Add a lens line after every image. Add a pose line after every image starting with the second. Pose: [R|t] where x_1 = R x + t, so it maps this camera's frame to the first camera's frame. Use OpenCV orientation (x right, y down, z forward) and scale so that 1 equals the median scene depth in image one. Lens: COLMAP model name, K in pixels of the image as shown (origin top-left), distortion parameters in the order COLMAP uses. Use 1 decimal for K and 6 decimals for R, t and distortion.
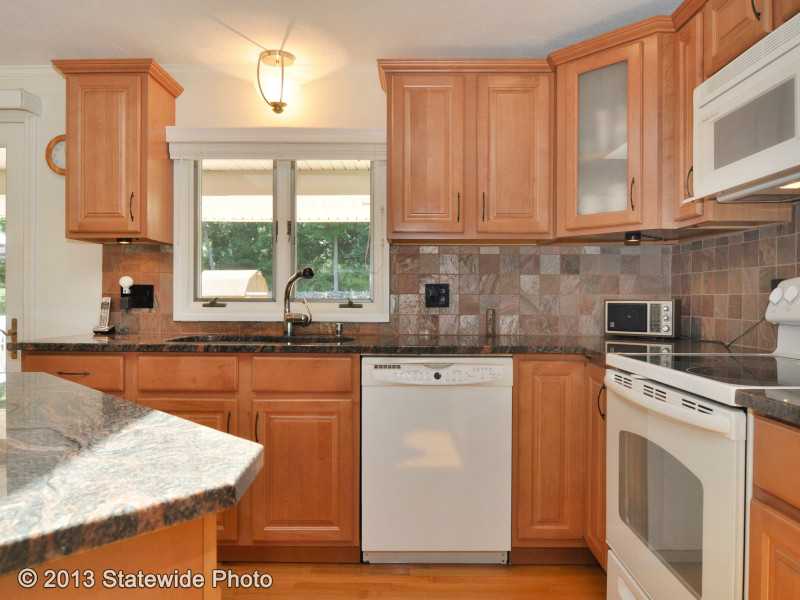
lens RADIAL K [[586.0, 0, 400.0], [0, 586.0, 300.0], [0, 0, 1]] dist [-0.000183, -0.001245]
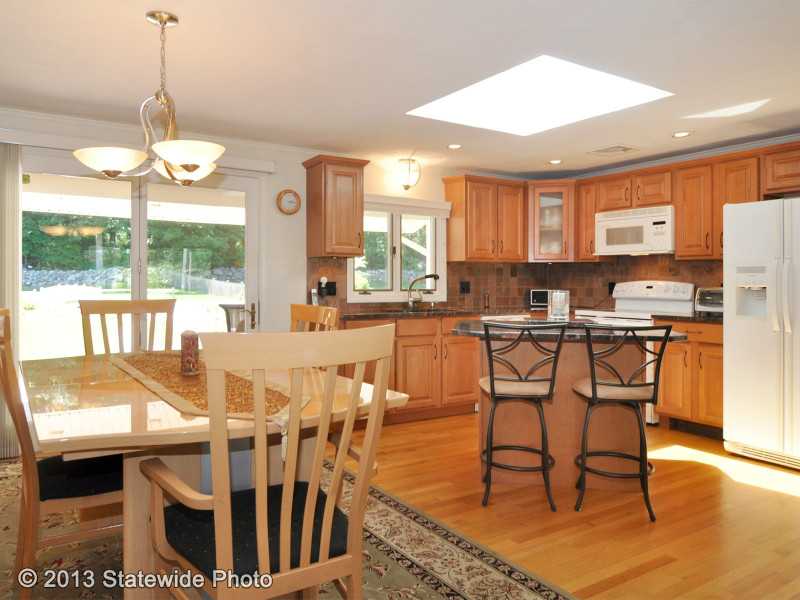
lens RADIAL K [[586.7, 0, 399.0], [0, 586.7, 266.9], [0, 0, 1]] dist [-0.001728, -0.001589]
pose [[0.816980, 0.016862, 0.576420, -1.306200], [0.001446, 0.999509, -0.031287, -0.016583], [-0.576665, 0.026394, 0.816554, -0.511363]]
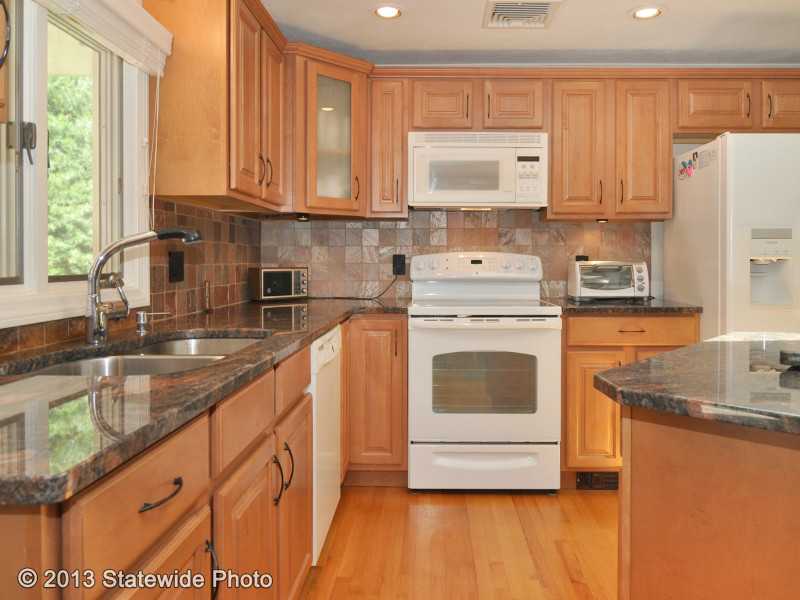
lens RADIAL K [[586.7, 0, 399.0], [0, 586.7, 266.9], [0, 0, 1]] dist [-0.001728, -0.001589]
pose [[-0.023654, -0.013215, 0.999633, -0.750614], [0.007735, 0.999880, 0.013401, -0.016337], [-0.999690, 0.008049, -0.023549, 0.749685]]
